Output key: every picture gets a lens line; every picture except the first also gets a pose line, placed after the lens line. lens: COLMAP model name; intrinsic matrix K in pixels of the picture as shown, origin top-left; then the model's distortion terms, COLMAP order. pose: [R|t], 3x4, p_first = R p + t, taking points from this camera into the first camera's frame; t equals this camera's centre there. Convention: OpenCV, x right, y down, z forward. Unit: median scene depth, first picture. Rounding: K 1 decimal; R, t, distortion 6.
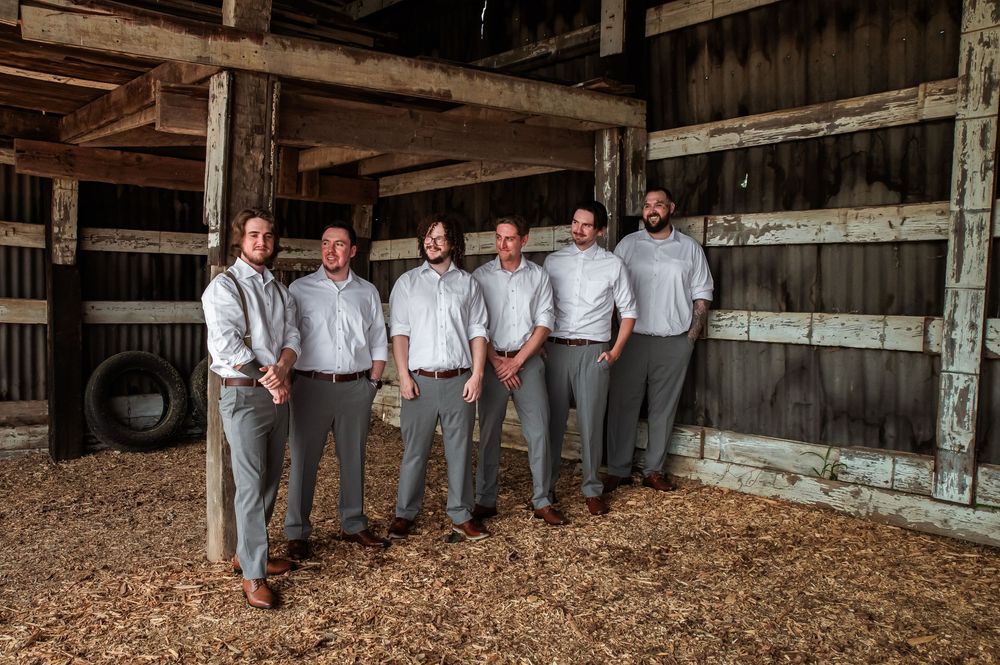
lens RADIAL K [[841.6, 0, 468.5], [0, 841.6, 366.0], [0, 0, 1]] dist [-0.093249, 0.113251]
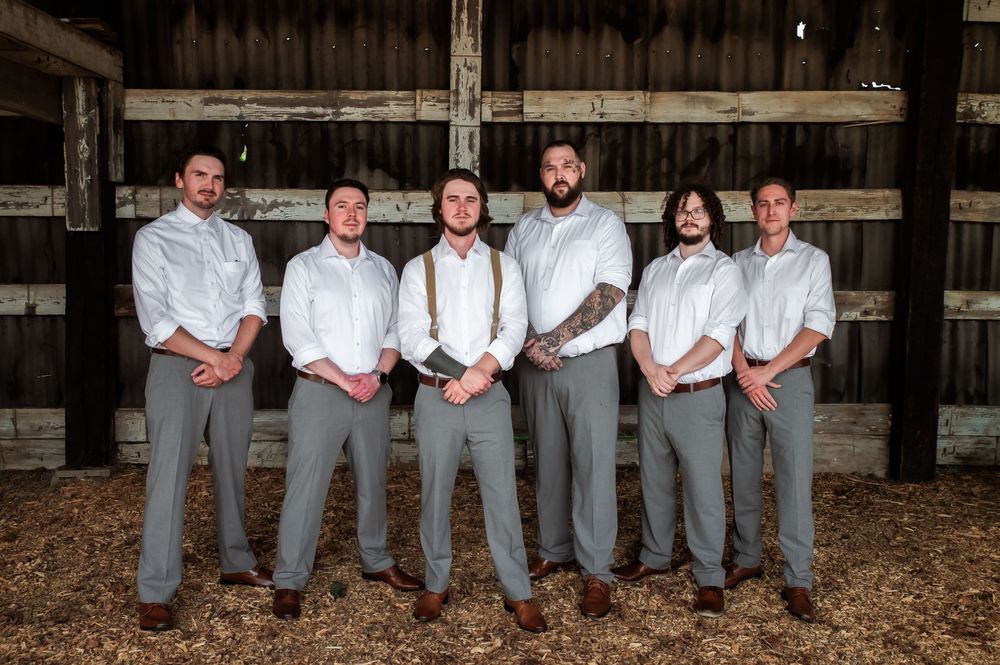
lens RADIAL K [[854.4, 0, 501.5], [0, 854.4, 333.7], [0, 0, 1]] dist [-0.086678, 0.121935]
pose [[0.609532, -0.065592, 0.790043, -0.308385], [0.065773, 0.997320, 0.032056, -0.023821], [-0.790028, 0.032425, 0.612213, 0.157859]]
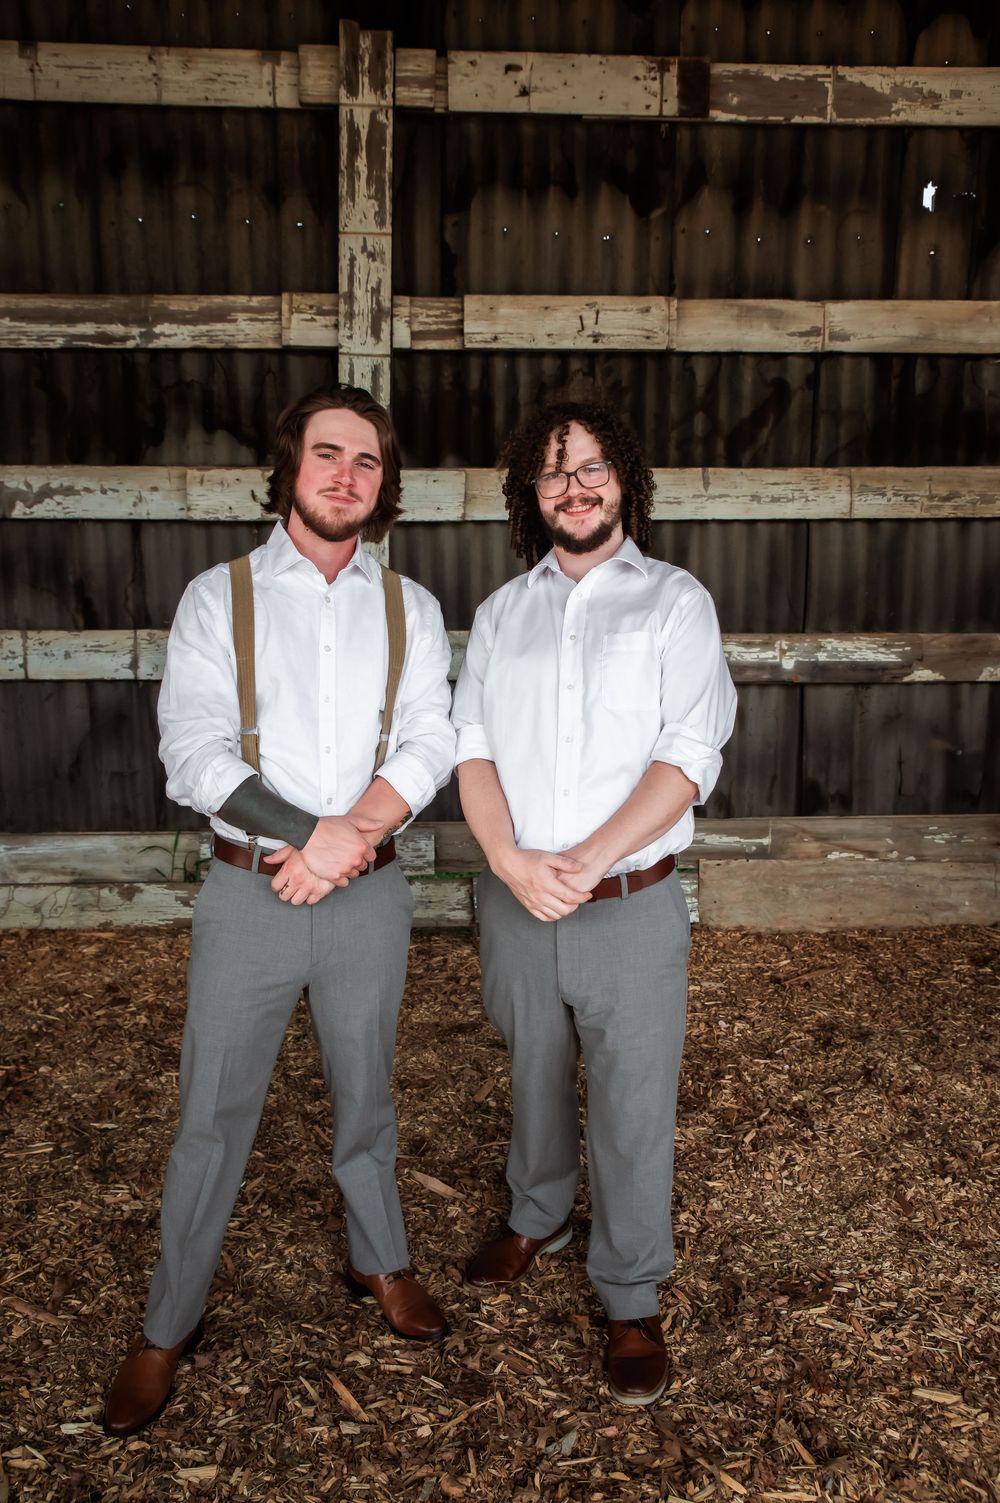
lens RADIAL K [[1130.9, 0, 488.3], [0, 1130.9, 764.7], [0, 0, 1]] dist [-0.109208, 0.108631]
pose [[0.585491, -0.128529, 0.800426, -0.125304], [0.070768, 0.991686, 0.107476, -0.034336], [-0.807585, -0.006282, 0.589718, 0.274773]]
